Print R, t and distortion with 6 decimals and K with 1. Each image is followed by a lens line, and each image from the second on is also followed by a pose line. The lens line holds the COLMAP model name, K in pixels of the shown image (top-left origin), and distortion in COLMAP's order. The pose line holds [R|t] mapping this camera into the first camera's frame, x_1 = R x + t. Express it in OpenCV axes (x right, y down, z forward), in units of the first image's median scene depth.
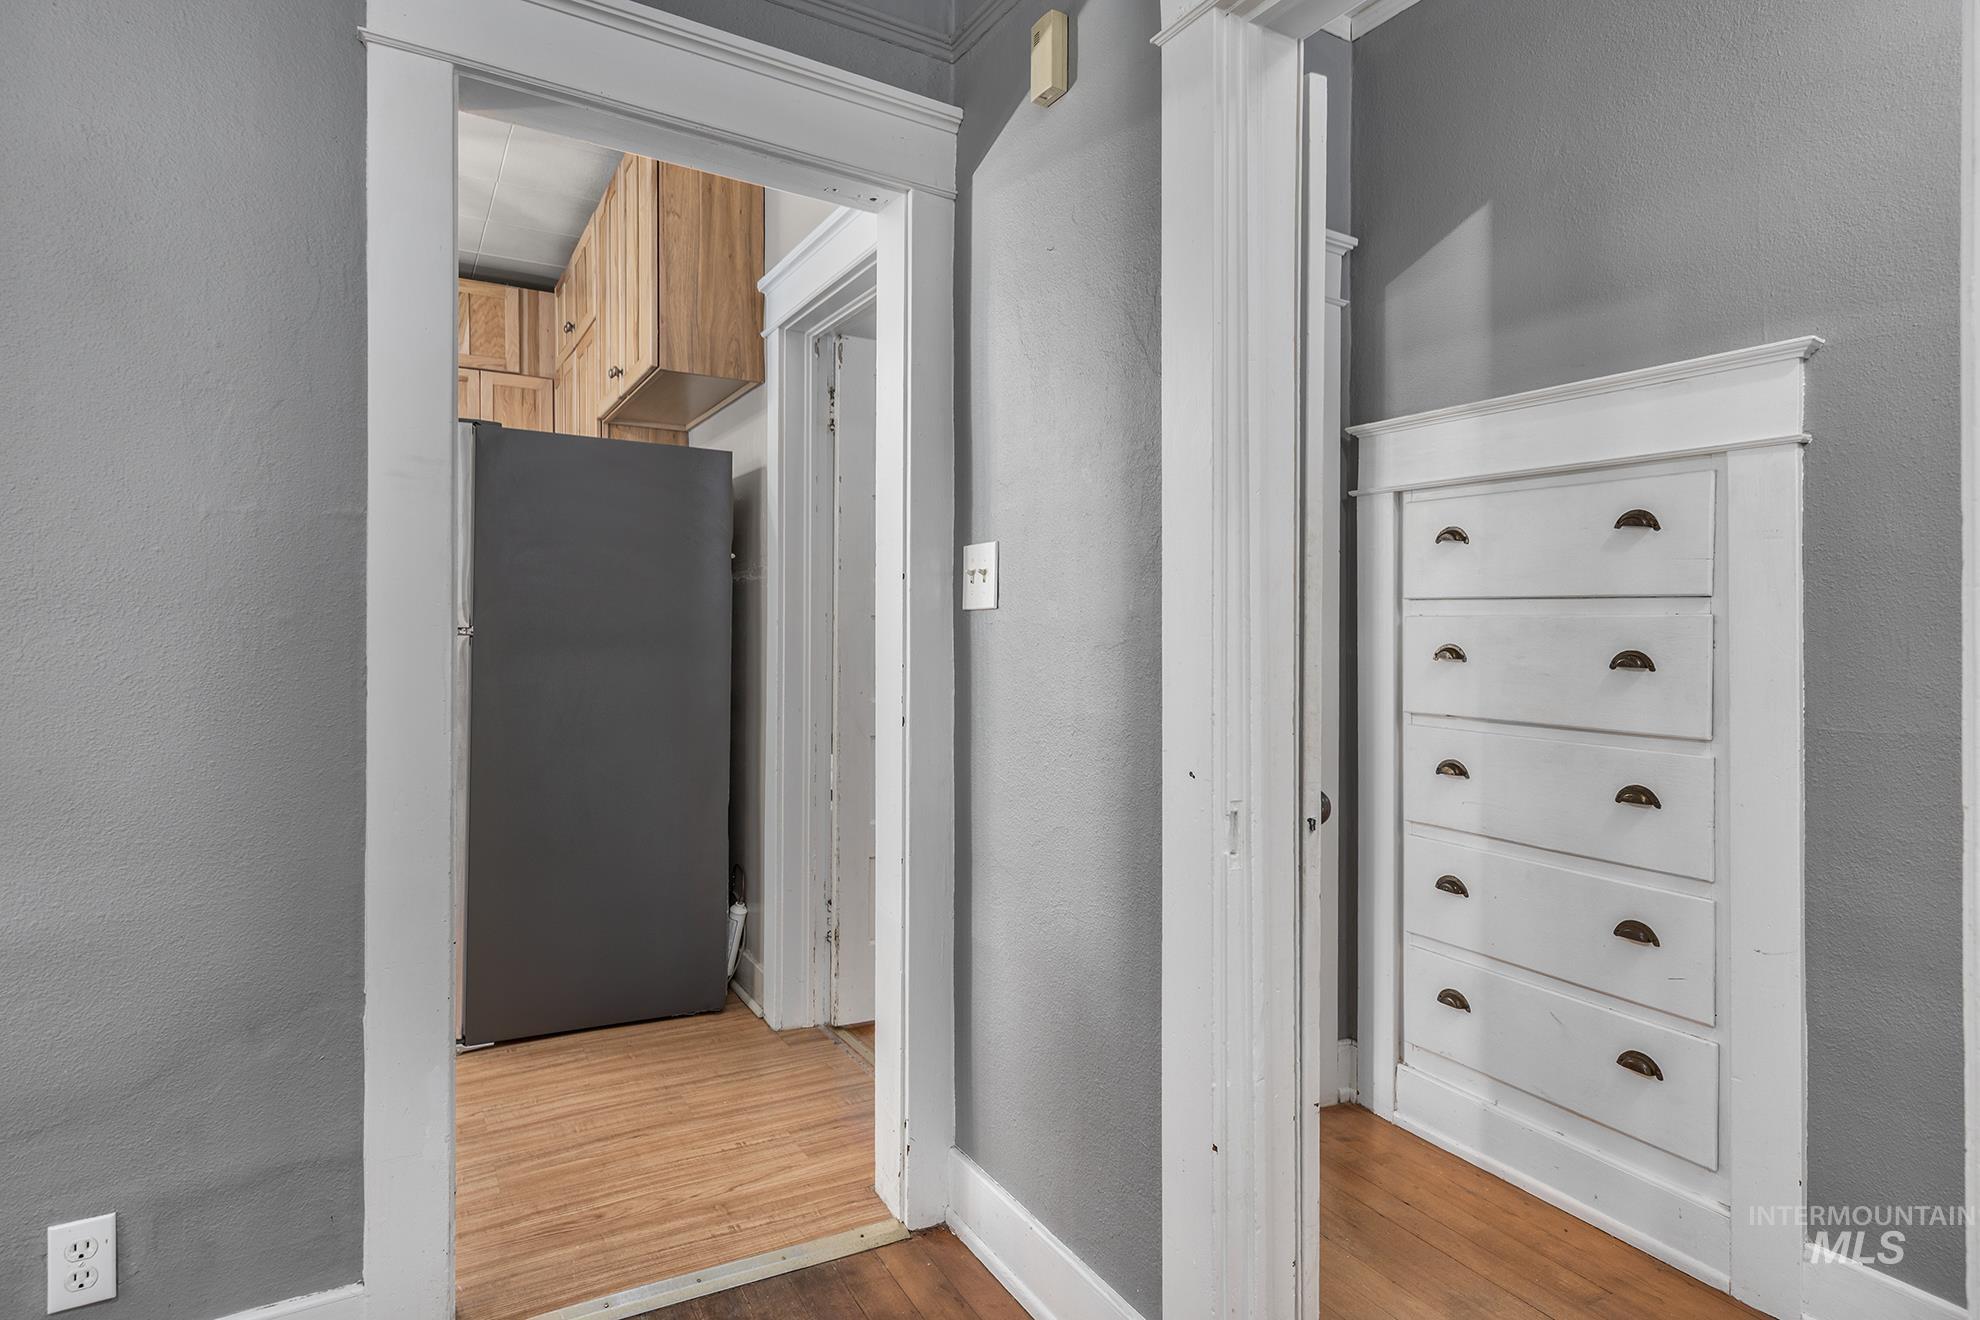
lens RADIAL K [[1037.2, 0, 989.4], [0, 1037.2, 616.7], [0, 0, 1]] dist [0.017847, -0.001595]
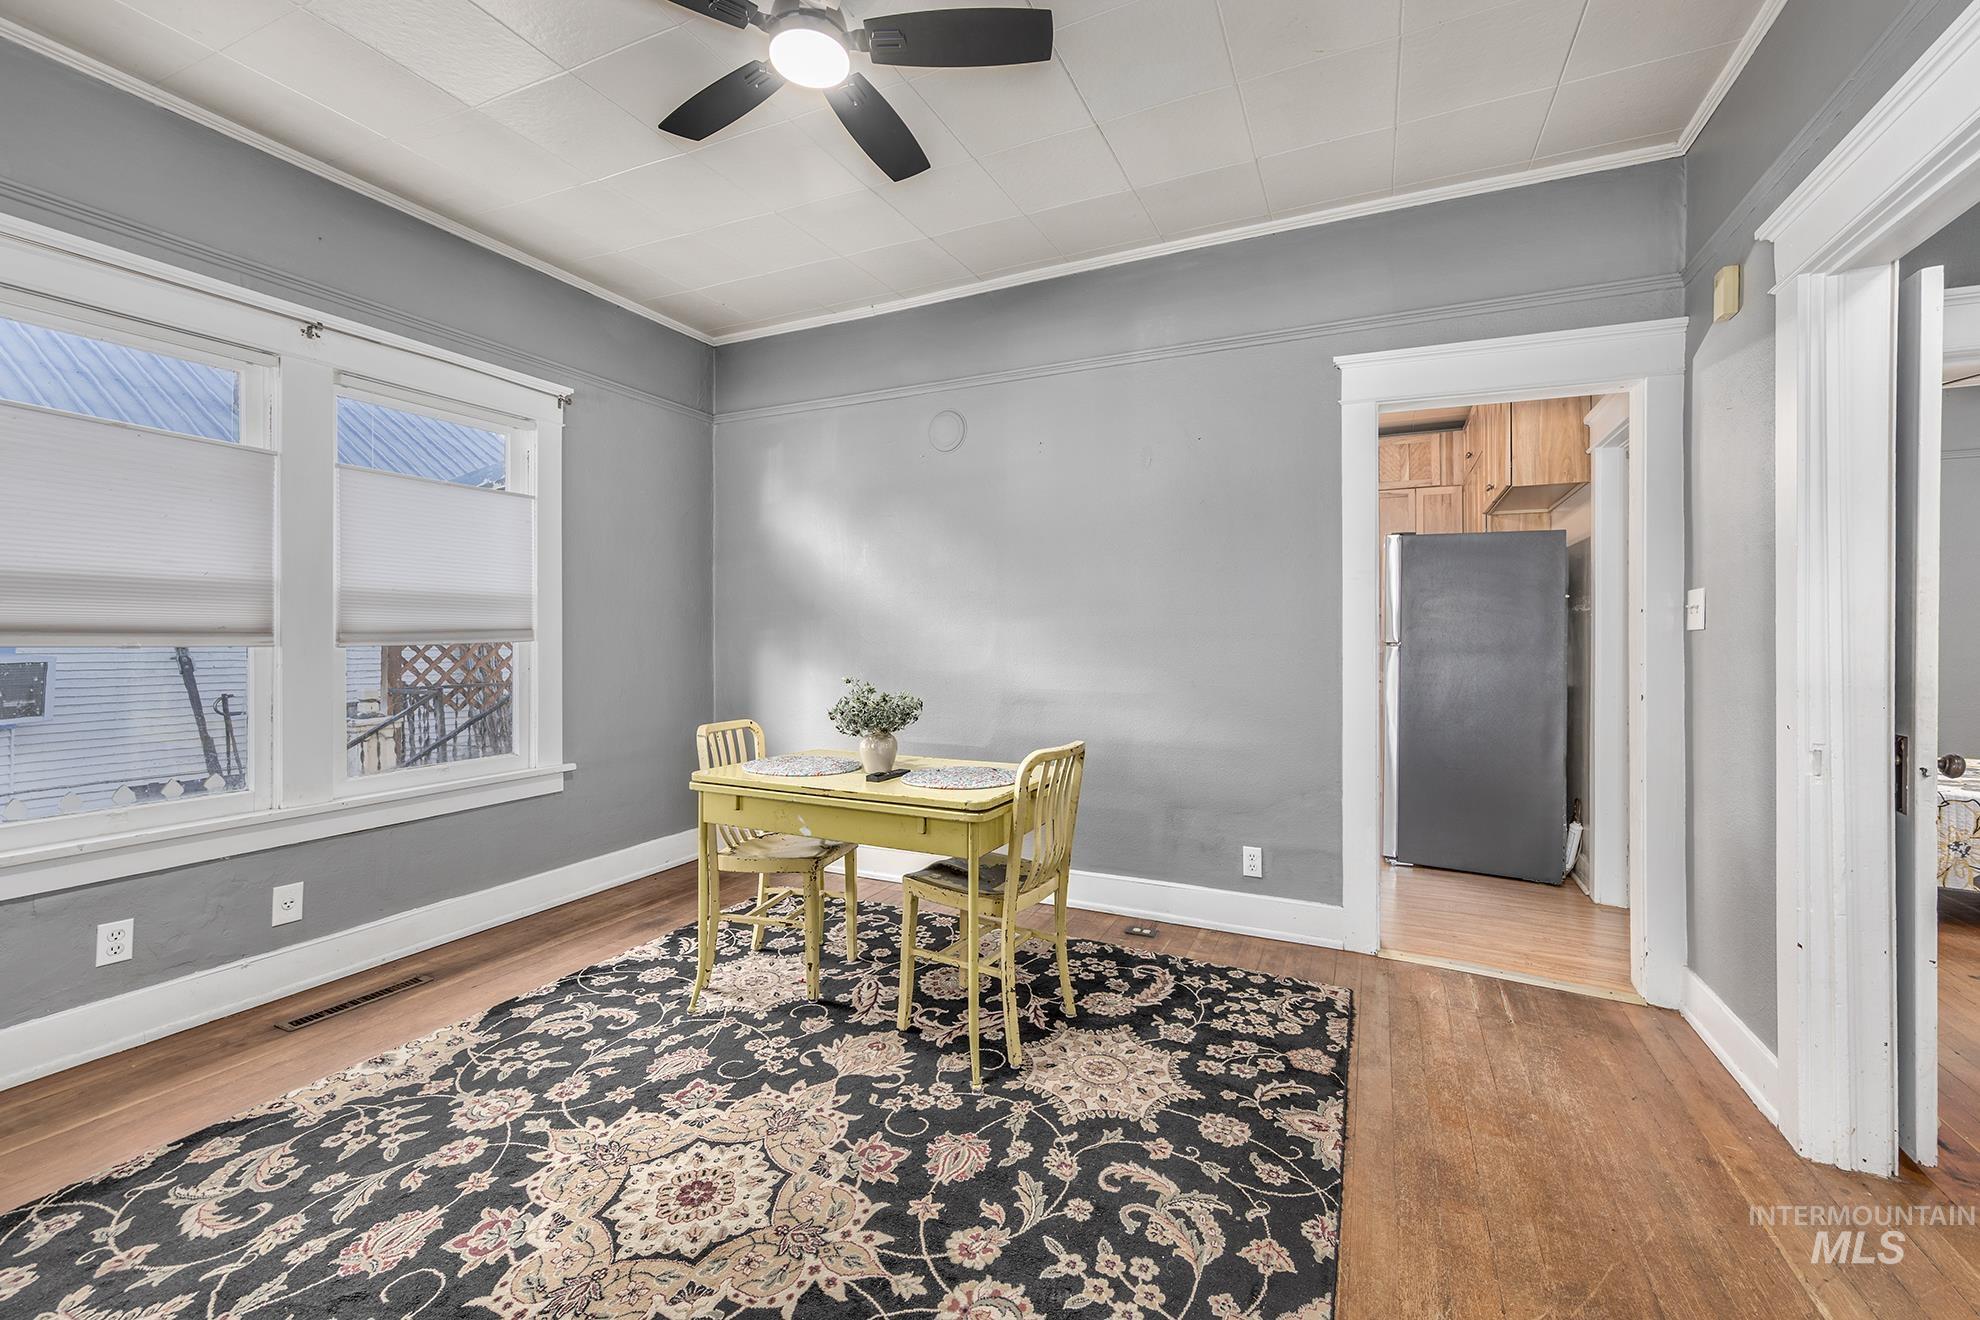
lens RADIAL K [[794.0, 0, 996.0], [0, 794.0, 642.9], [0, 0, 1]] dist [0.001752, 0.000256]
pose [[0.563727, -0.001162, -0.825960, 0.379440], [0.006282, 0.999976, 0.002880, 0.002190], [0.825937, -0.006812, 0.563721, -0.562560]]
